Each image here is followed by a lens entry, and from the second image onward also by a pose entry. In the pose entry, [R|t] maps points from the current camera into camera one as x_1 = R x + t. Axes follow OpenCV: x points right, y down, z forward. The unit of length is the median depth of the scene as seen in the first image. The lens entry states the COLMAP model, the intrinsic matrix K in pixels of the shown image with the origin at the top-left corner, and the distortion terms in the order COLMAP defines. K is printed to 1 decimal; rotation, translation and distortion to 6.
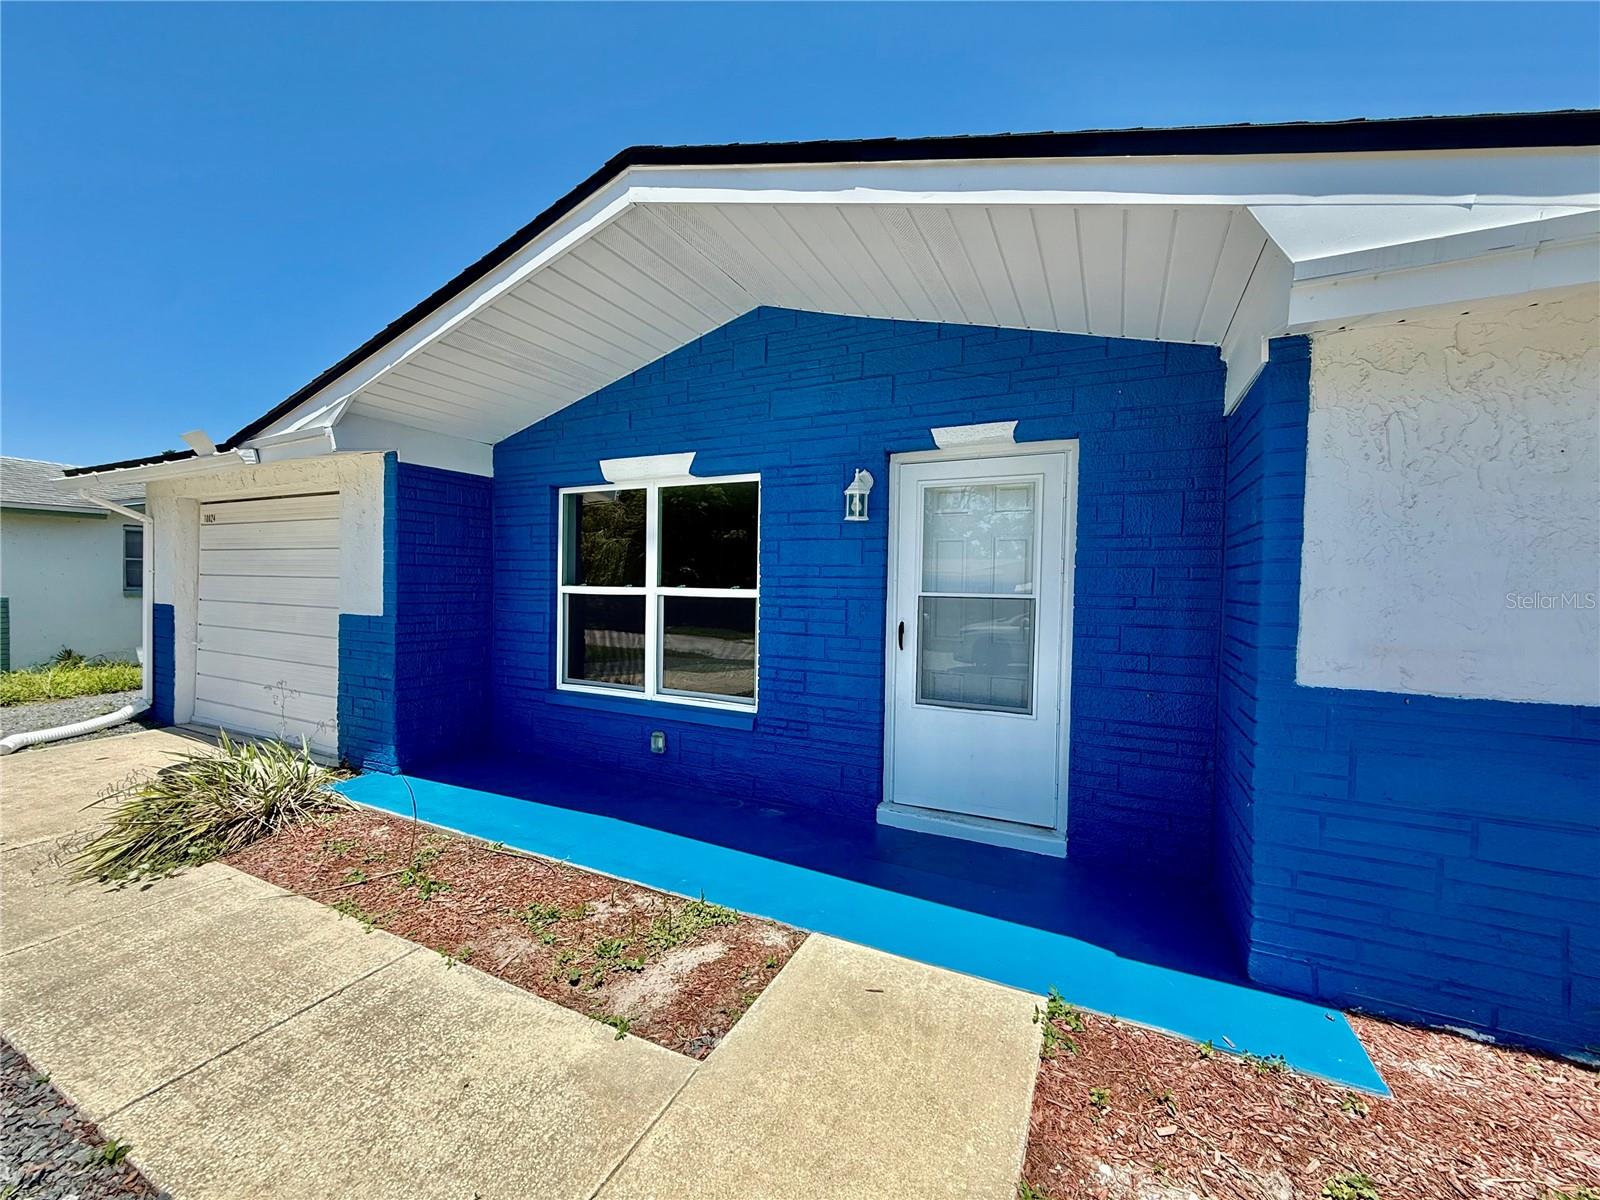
lens RADIAL K [[628.2, 0, 795.2], [0, 628.2, 599.9], [0, 0, 1]] dist [-0.003696, 0.000028]
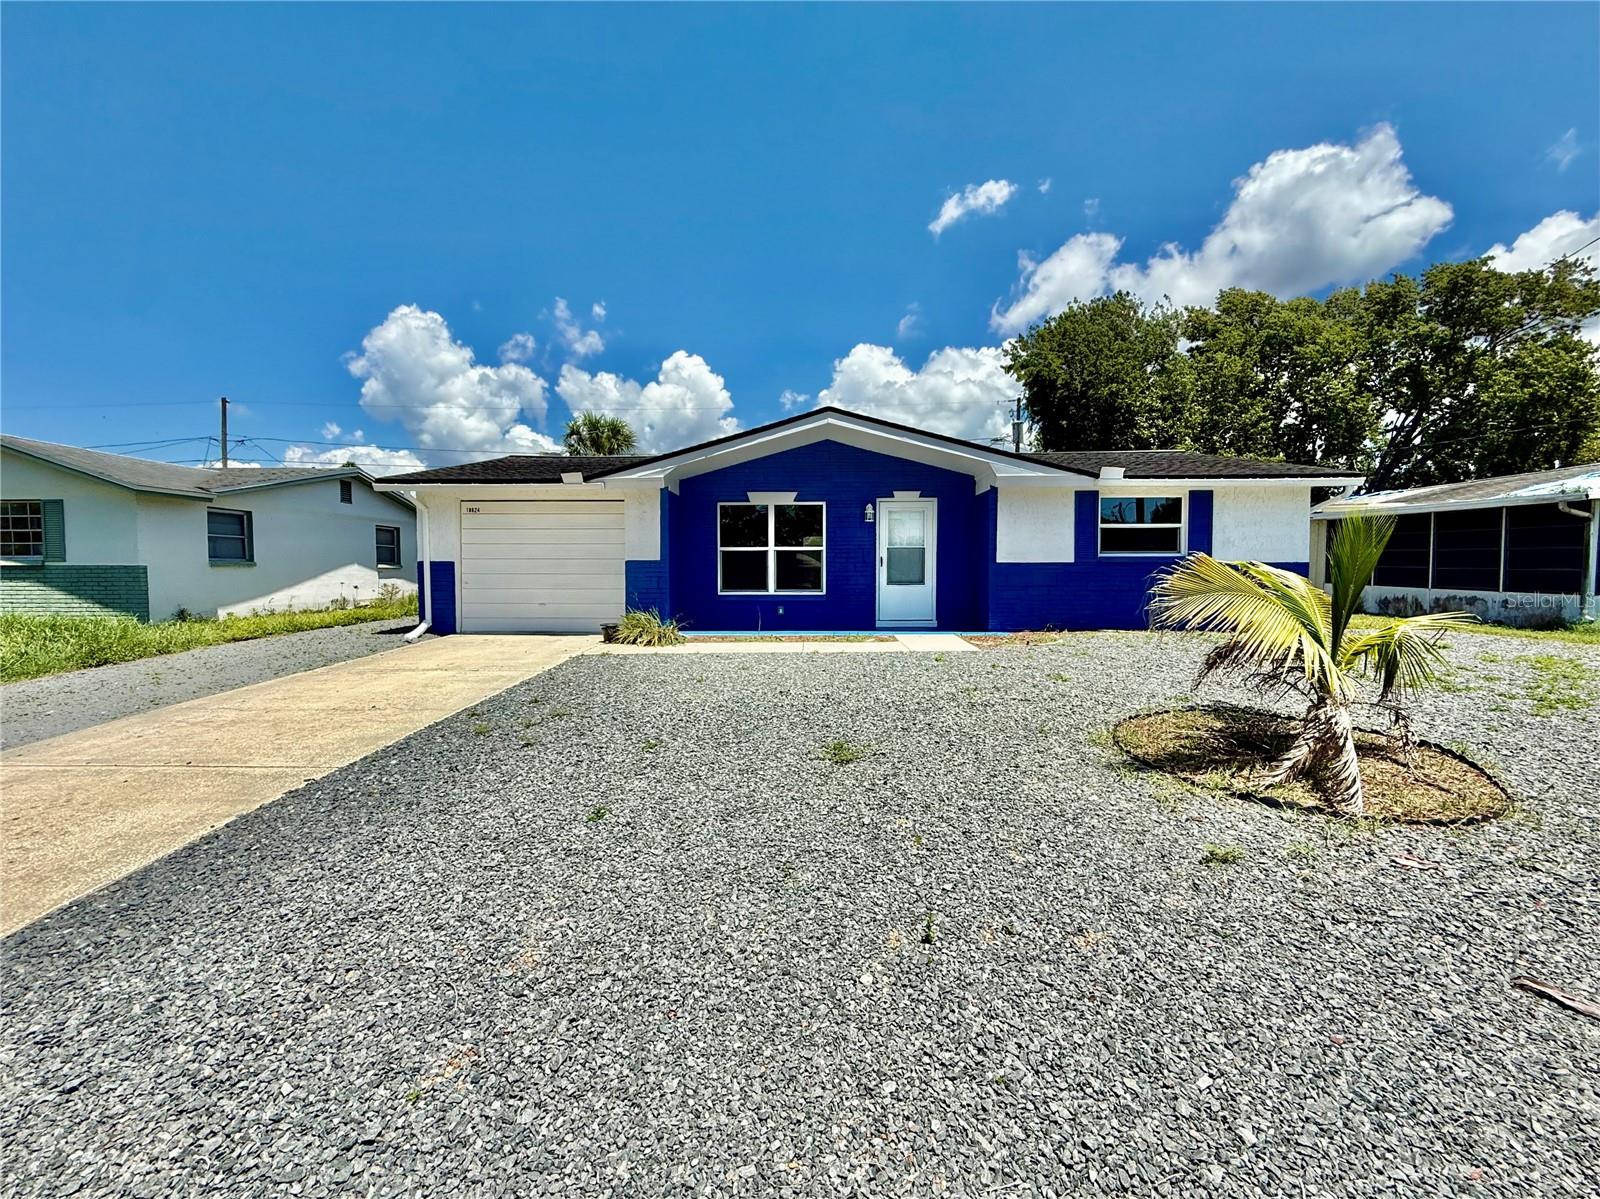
lens RADIAL K [[640.8, 0, 793.2], [0, 640.8, 599.2], [0, 0, 1]] dist [-0.000041, -0.000118]
pose [[0.913621, -0.033899, 0.405151, -1.197456], [0.025618, 0.999338, 0.025848, 0.121306], [-0.405759, -0.013236, 0.913884, -1.302523]]
